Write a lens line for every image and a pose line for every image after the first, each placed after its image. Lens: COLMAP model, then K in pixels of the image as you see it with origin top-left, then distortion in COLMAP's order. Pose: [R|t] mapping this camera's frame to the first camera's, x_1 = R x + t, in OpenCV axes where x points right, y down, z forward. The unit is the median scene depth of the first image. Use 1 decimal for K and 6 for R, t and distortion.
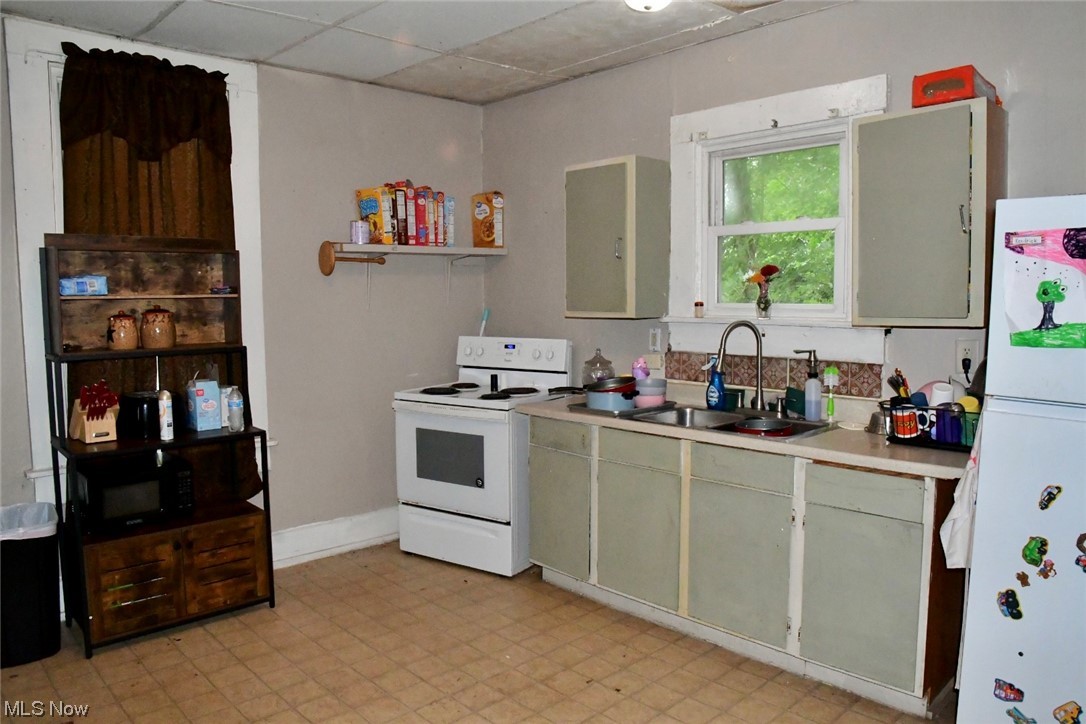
lens RADIAL K [[767.2, 0, 543.0], [0, 767.2, 362.0], [0, 0, 1]] dist [-0.122082, 0.071608]
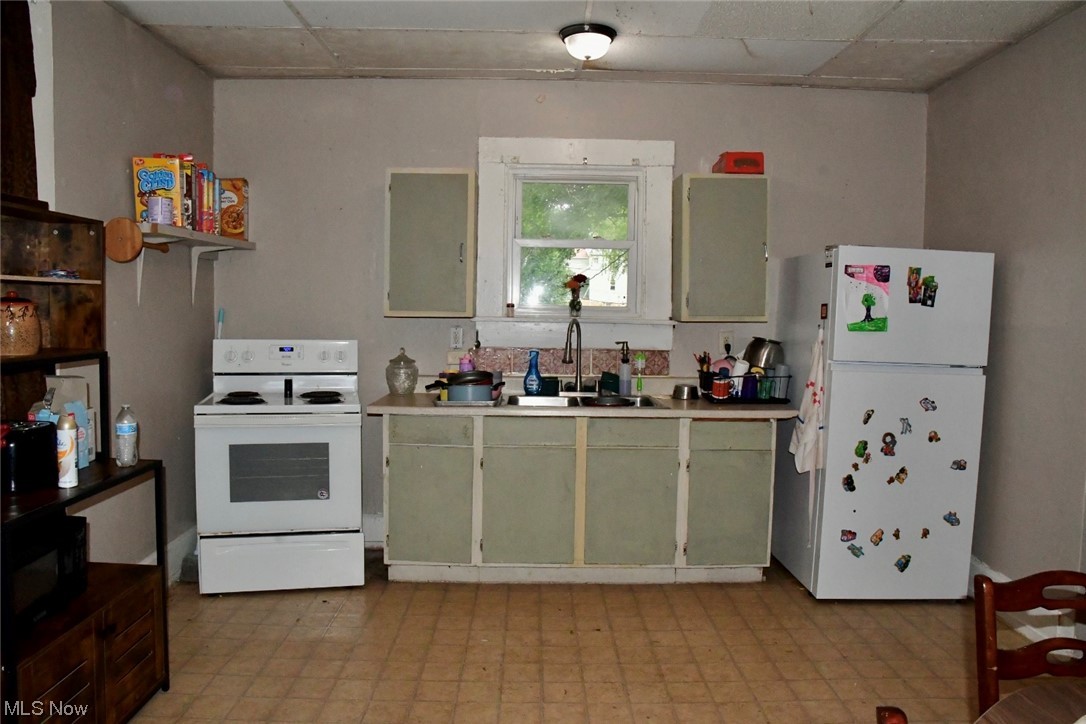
lens RADIAL K [[767.2, 0, 543.0], [0, 767.2, 362.0], [0, 0, 1]] dist [-0.122082, 0.071608]
pose [[0.675556, -0.035384, 0.736459, -0.711365], [0.044492, 0.998984, 0.007185, 0.003432], [-0.735965, 0.027913, 0.676444, 0.215288]]
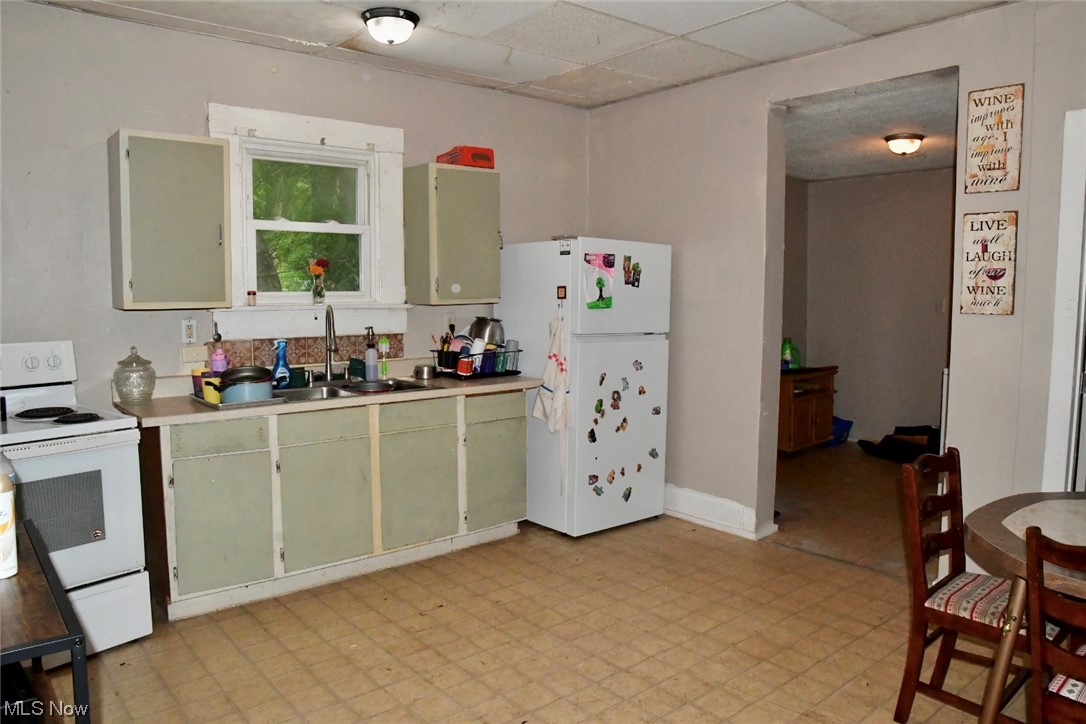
lens RADIAL K [[767.2, 0, 543.0], [0, 767.2, 362.0], [0, 0, 1]] dist [-0.122082, 0.071608]
pose [[0.055883, -0.087806, 0.994569, -0.937795], [0.084381, 0.992977, 0.082924, -0.039304], [-0.994865, 0.079288, 0.062900, 0.629893]]
